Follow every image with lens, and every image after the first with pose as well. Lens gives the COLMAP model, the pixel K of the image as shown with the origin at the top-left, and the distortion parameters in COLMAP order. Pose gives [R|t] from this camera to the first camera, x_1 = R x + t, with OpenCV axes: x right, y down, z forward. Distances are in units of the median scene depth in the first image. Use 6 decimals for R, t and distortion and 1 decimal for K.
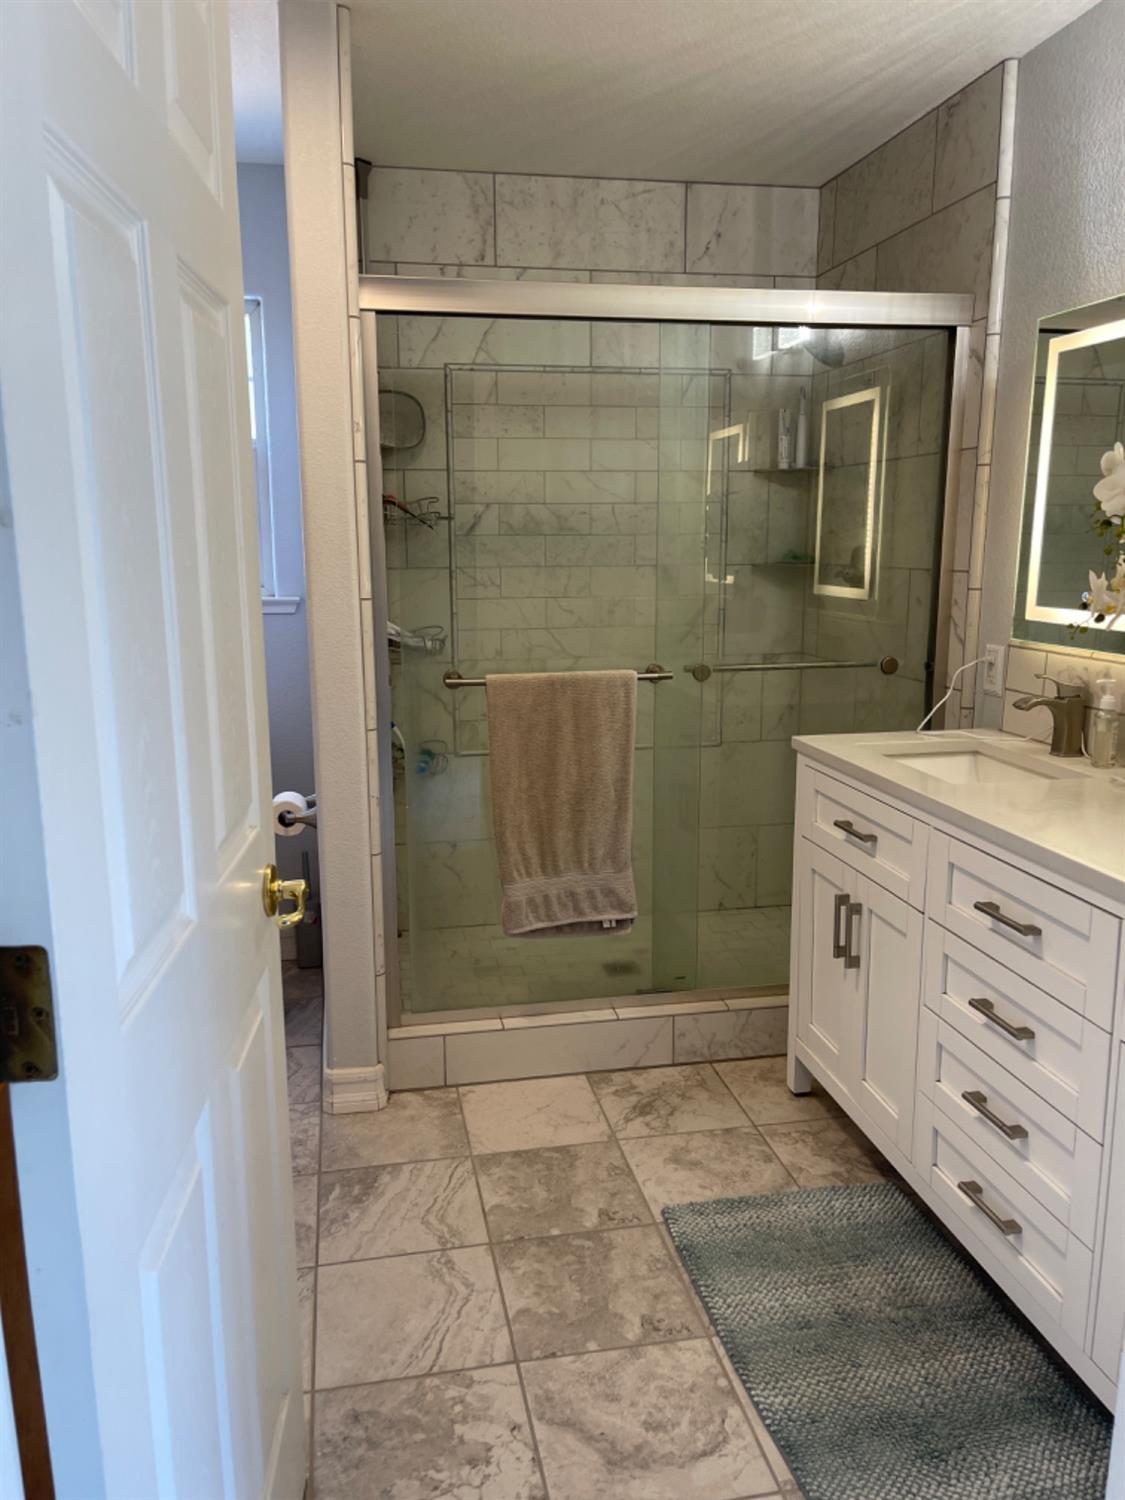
lens RADIAL K [[1120.5, 0, 554.3], [0, 1120.5, 746.5], [0, 0, 1]] dist [0.067109, -0.094731]
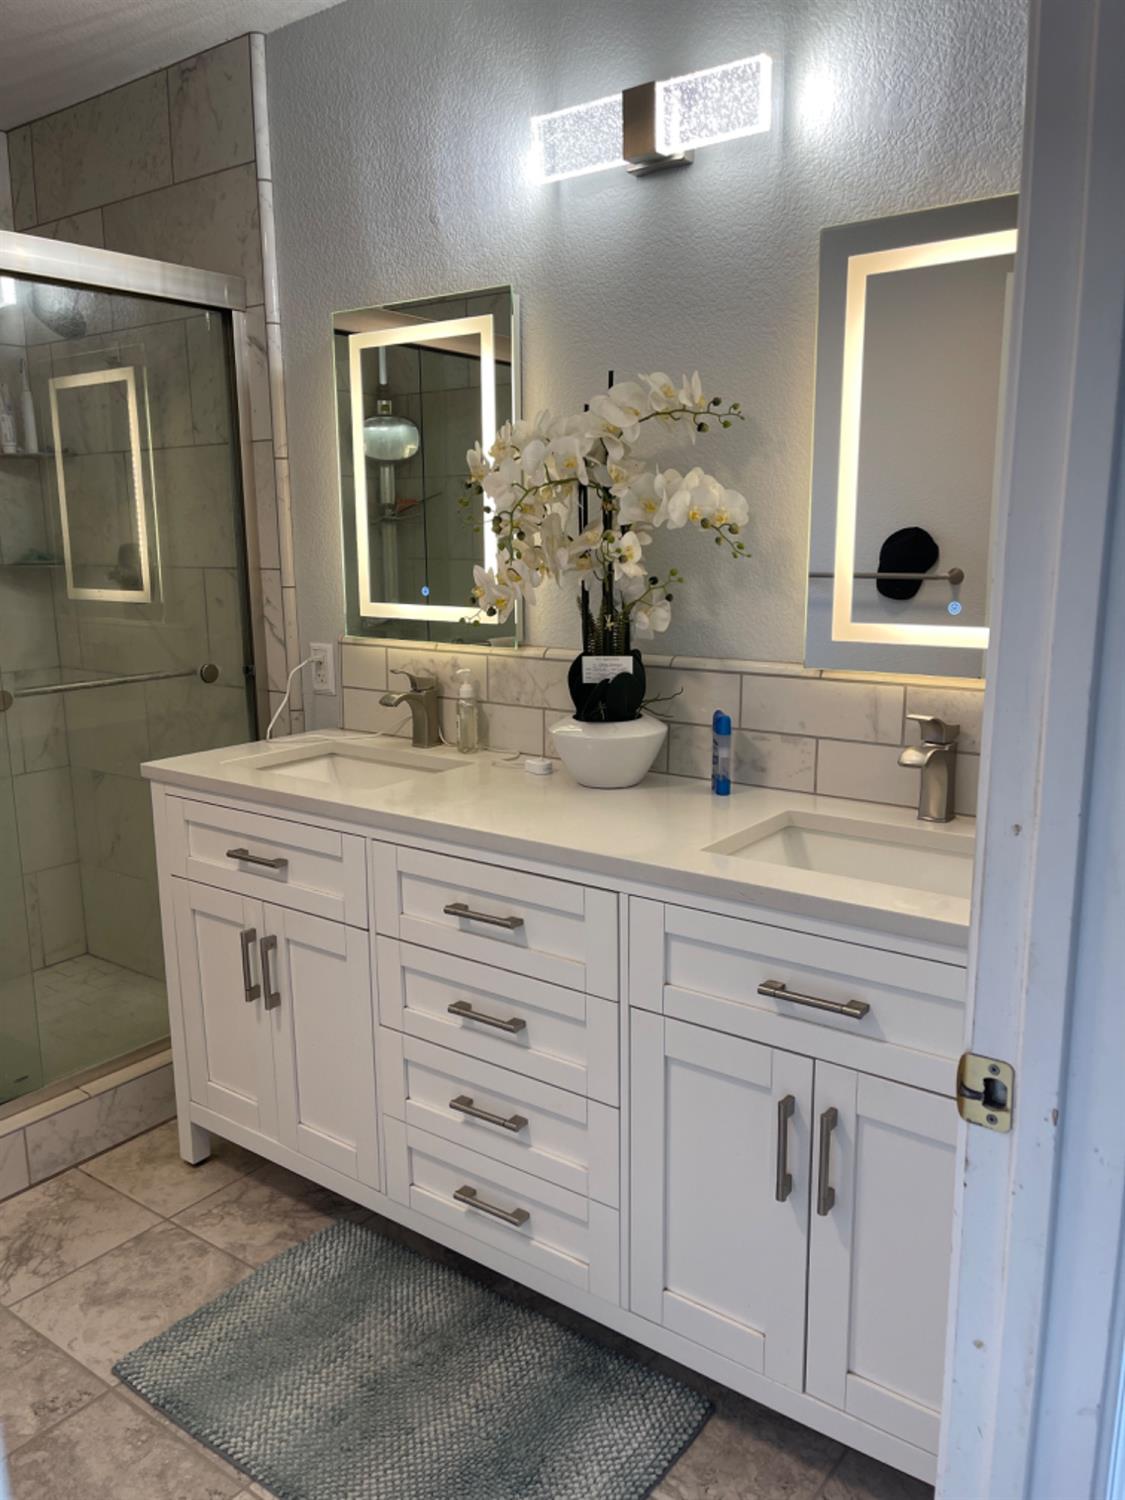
lens RADIAL K [[1120.5, 0, 560.6], [0, 1120.5, 752.1], [0, 0, 1]] dist [0.067109, -0.094731]
pose [[0.739174, -0.131625, 0.660527, -0.133211], [0.128362, 0.990273, 0.053689, -0.025478], [-0.661169, 0.045101, 0.748880, 0.152406]]
